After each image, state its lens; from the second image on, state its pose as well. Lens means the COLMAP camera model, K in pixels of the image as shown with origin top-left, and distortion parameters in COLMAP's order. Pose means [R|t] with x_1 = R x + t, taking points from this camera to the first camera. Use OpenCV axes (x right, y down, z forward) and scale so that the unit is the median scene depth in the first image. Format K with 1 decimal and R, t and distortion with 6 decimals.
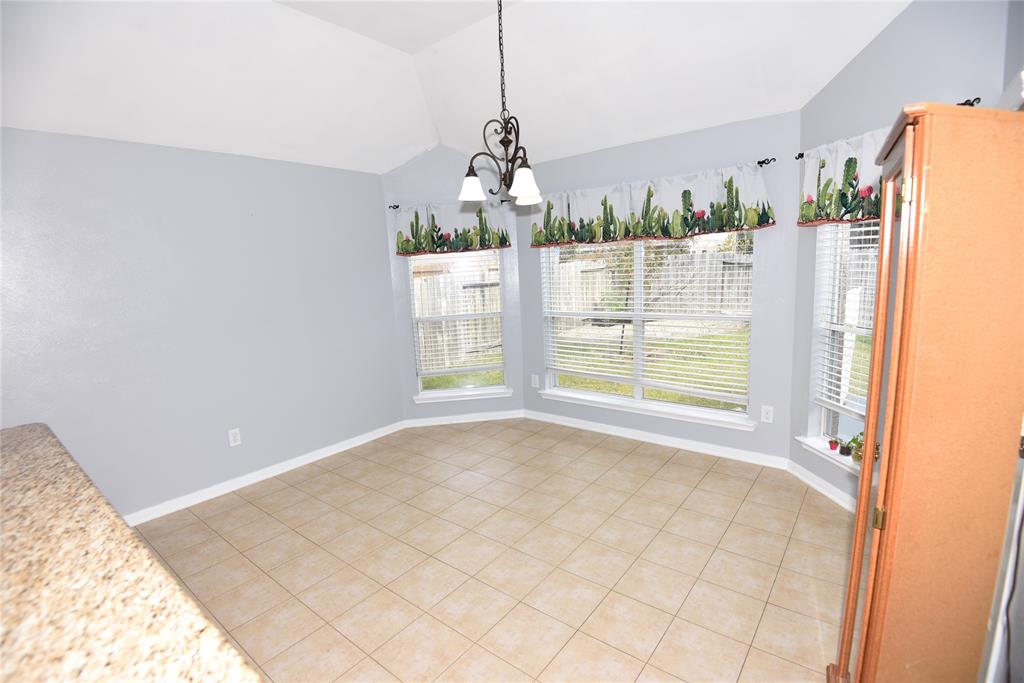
lens RADIAL K [[476.6, 0, 513.5], [0, 476.6, 342.3], [0, 0, 1]] dist [-0.035924, -0.004170]
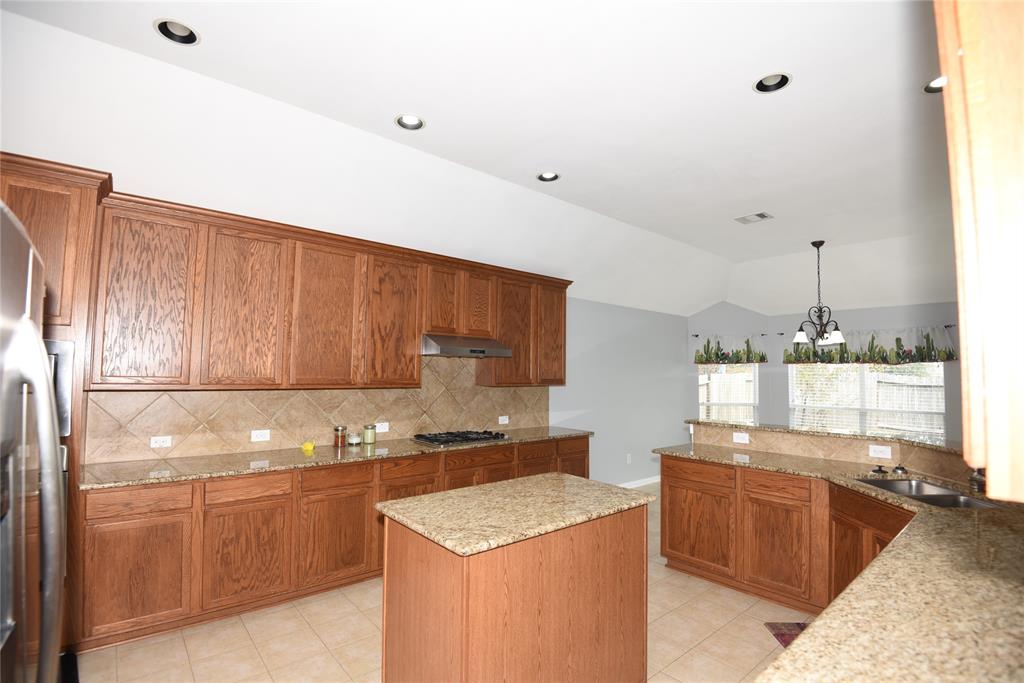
lens RADIAL K [[476.6, 0, 508.6], [0, 476.6, 343.5], [0, 0, 1]] dist [-0.035924, -0.004170]
pose [[0.979459, 0.046759, -0.196147, -0.642196], [-0.087377, 0.975091, -0.203870, 0.163999], [0.181728, 0.216821, 0.959147, -0.831080]]
